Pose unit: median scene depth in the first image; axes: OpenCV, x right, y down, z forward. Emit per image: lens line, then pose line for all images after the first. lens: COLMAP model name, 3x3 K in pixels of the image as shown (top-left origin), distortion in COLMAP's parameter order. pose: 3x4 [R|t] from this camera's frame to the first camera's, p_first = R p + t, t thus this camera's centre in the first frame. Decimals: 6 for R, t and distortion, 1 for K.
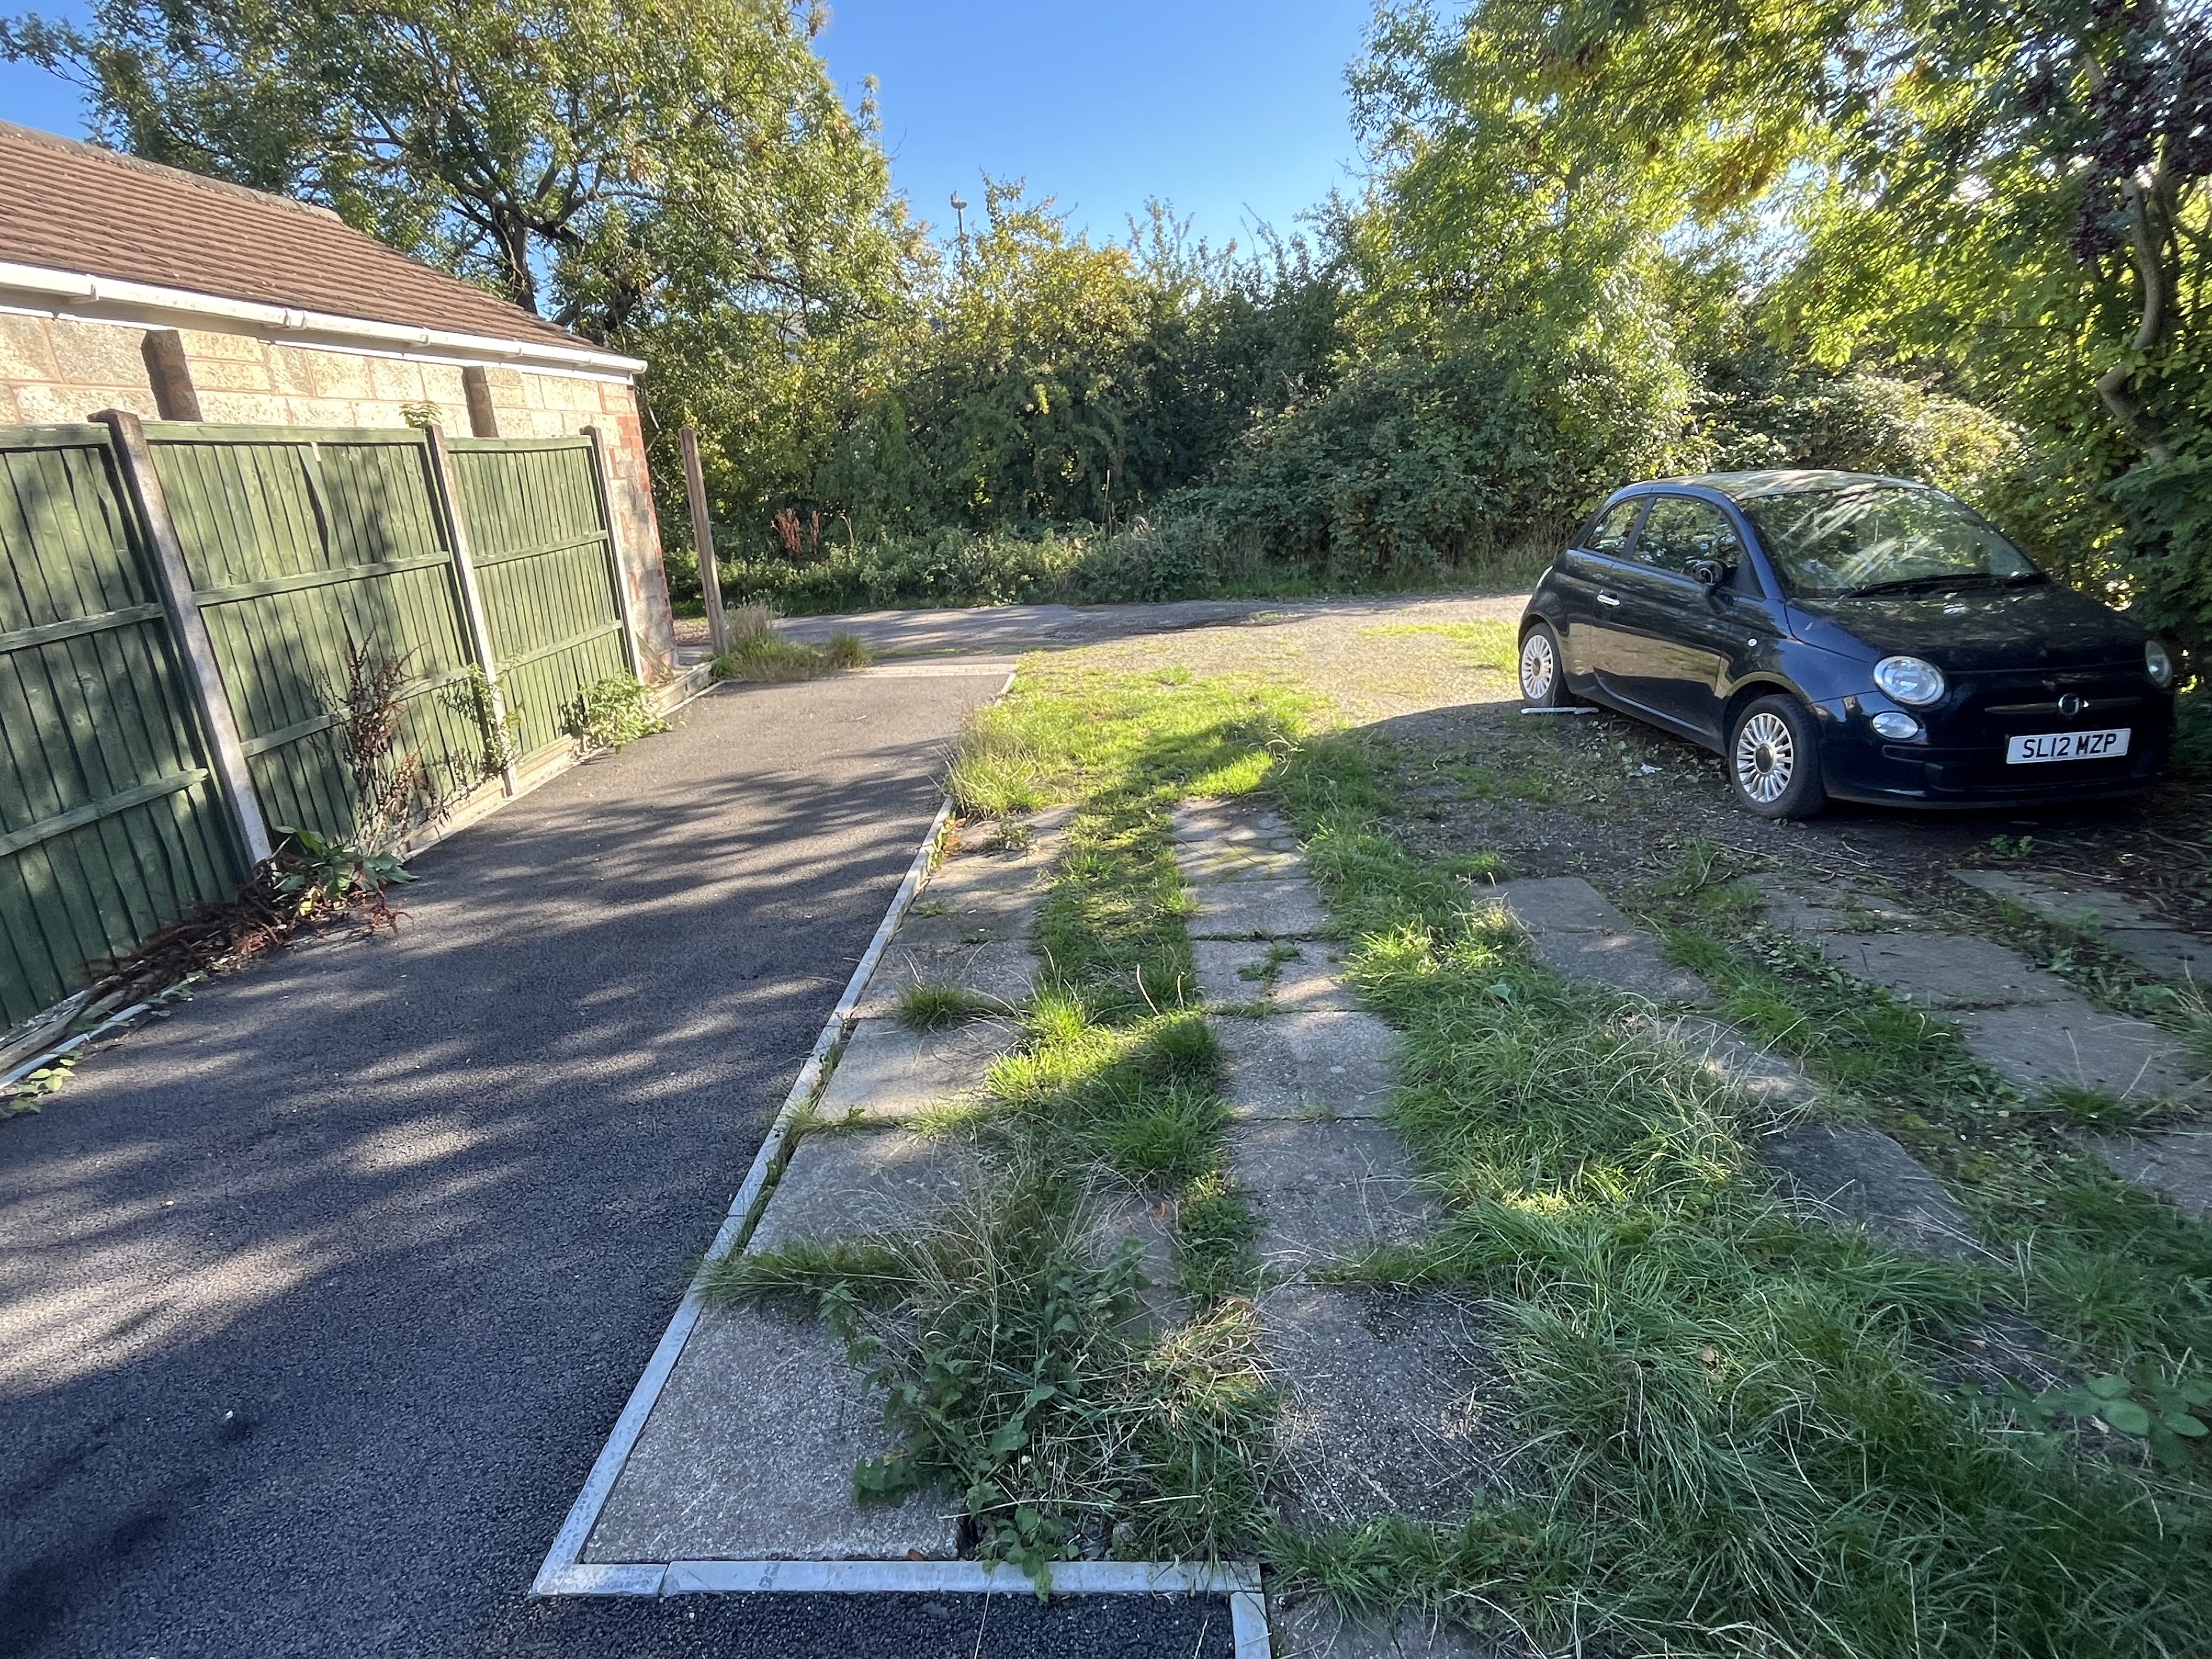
lens RADIAL K [[1113.4, 0, 1106.0], [0, 1113.4, 829.5], [0, 0, 1]] dist [0.001201, 0.000297]
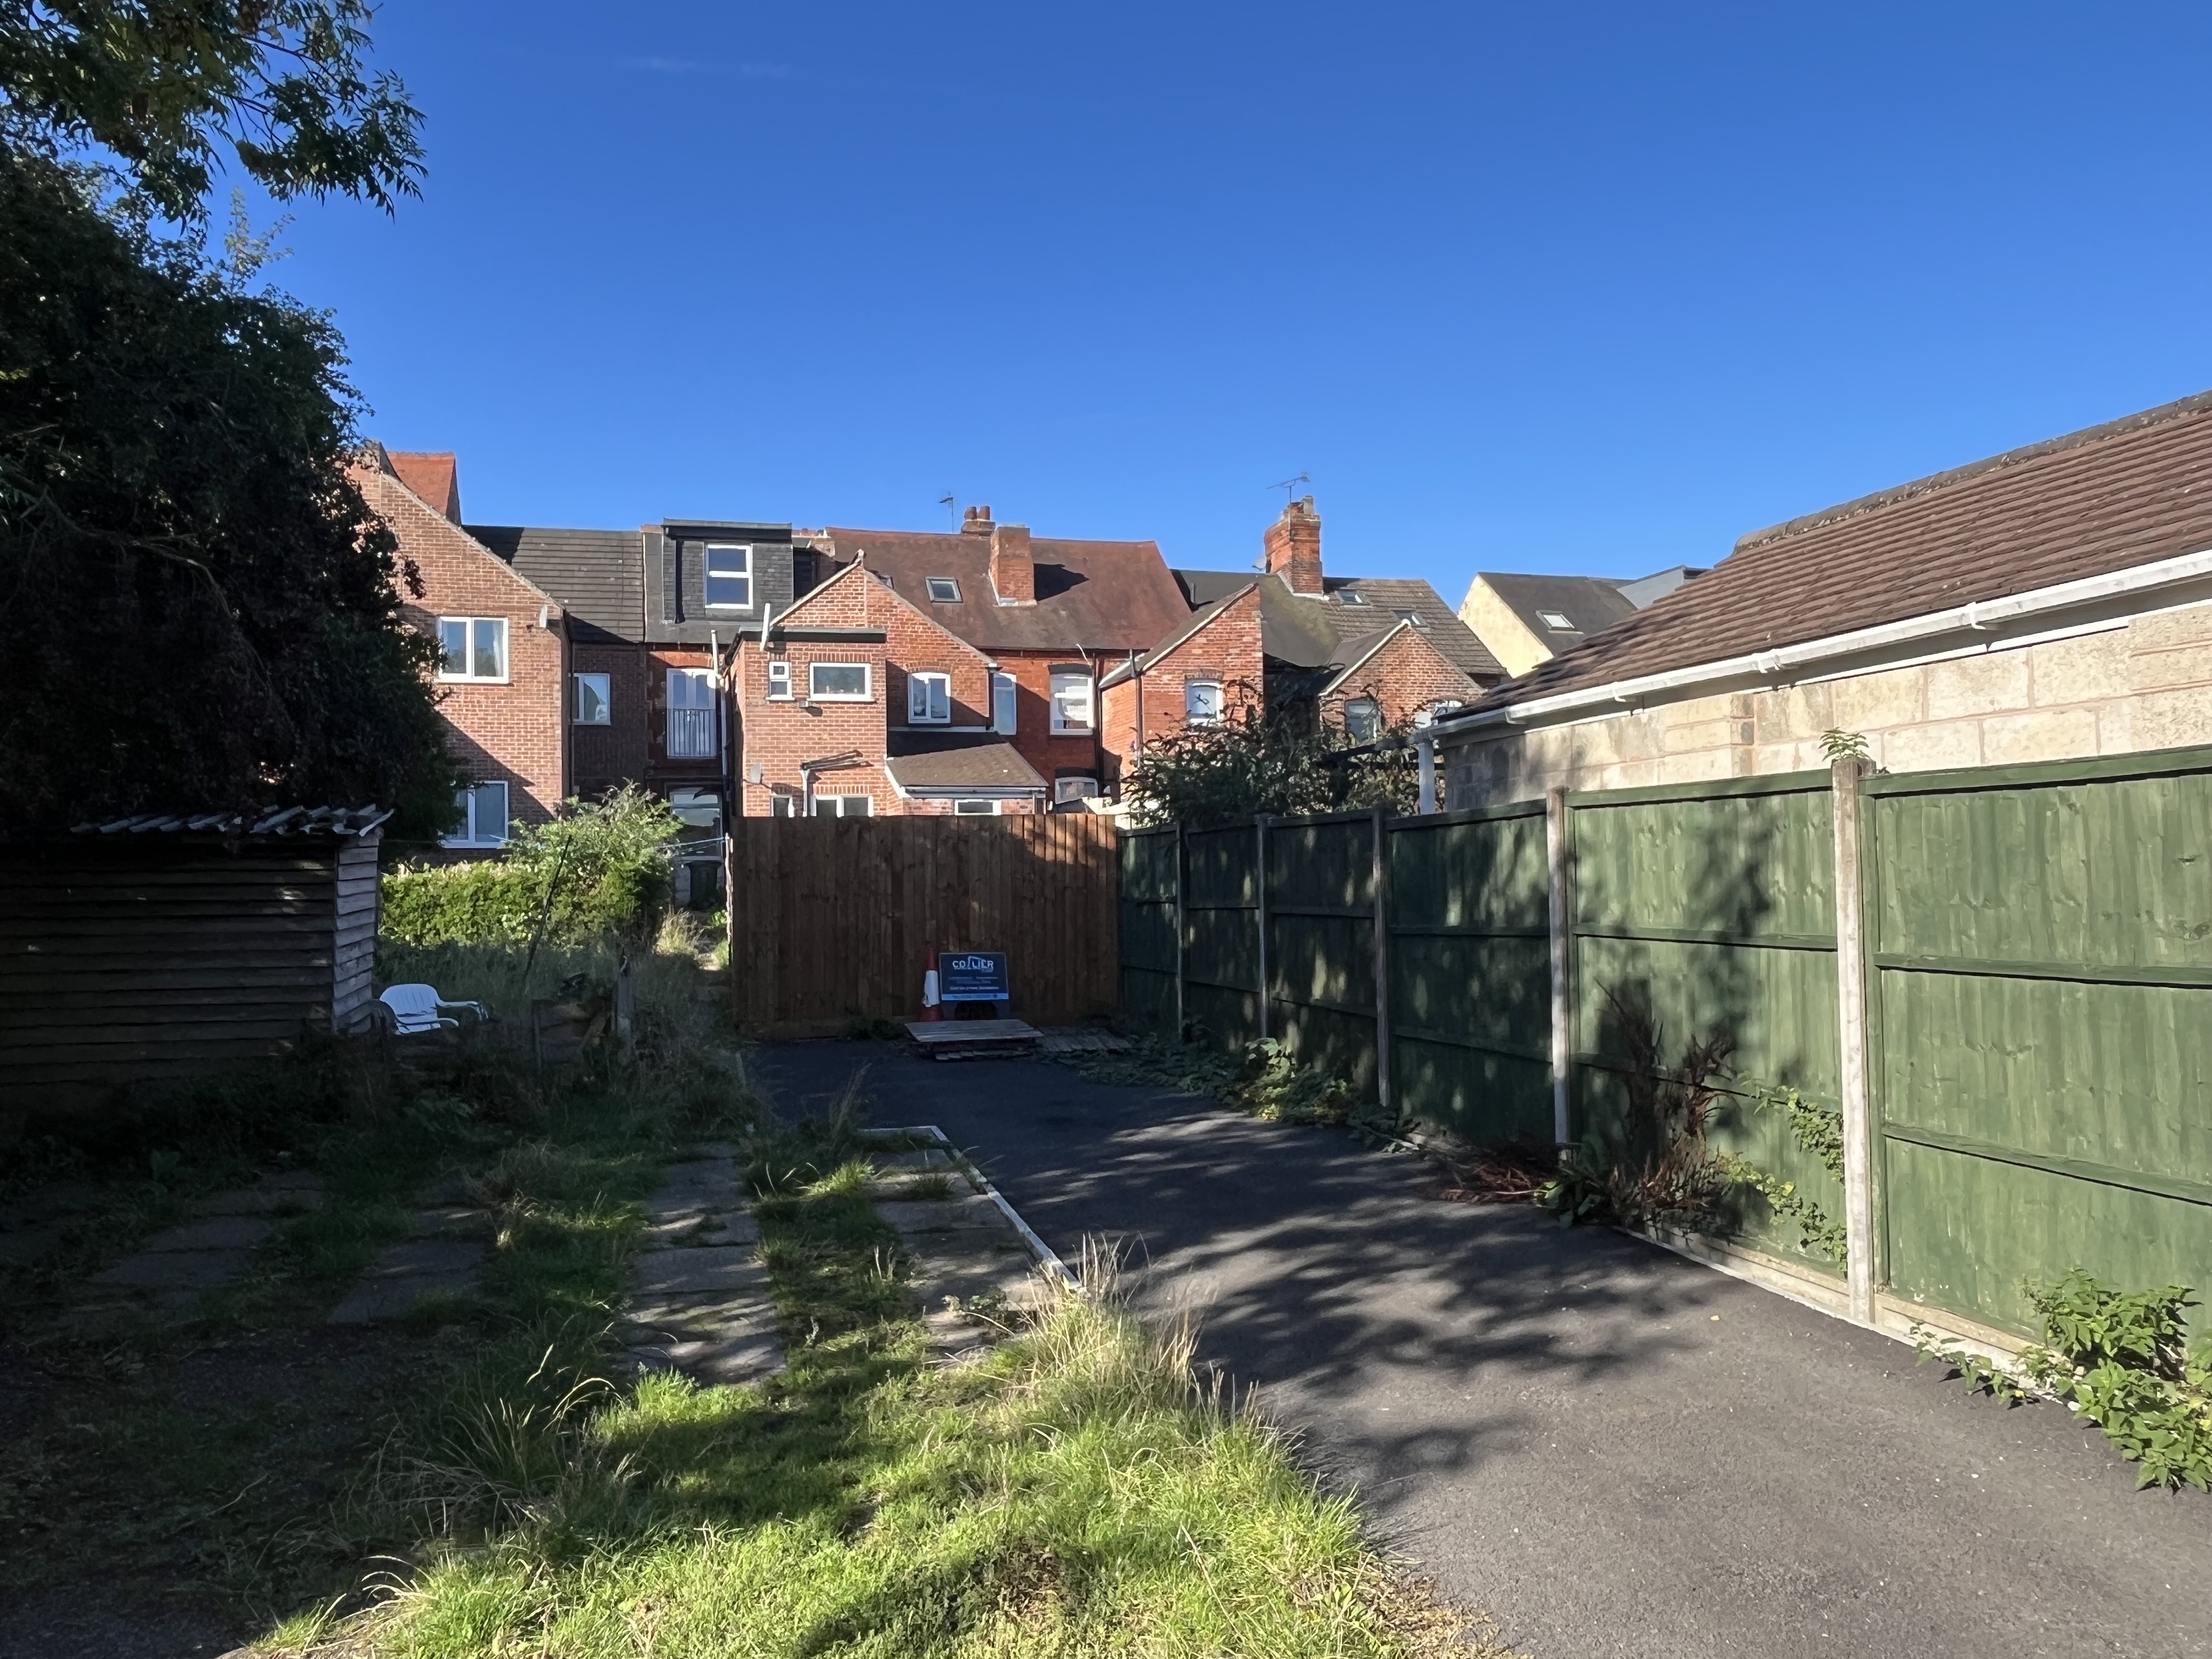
lens RADIAL K [[1544.5, 0, 1106.0], [0, 1544.5, 829.5], [0, 0, 1]] dist [-0.001784, -0.000350]
pose [[-0.956970, 0.049774, -0.285885, 0.119413], [-0.037619, 0.955588, 0.292296, -0.575741], [0.287737, 0.290473, -0.912597, 1.728288]]
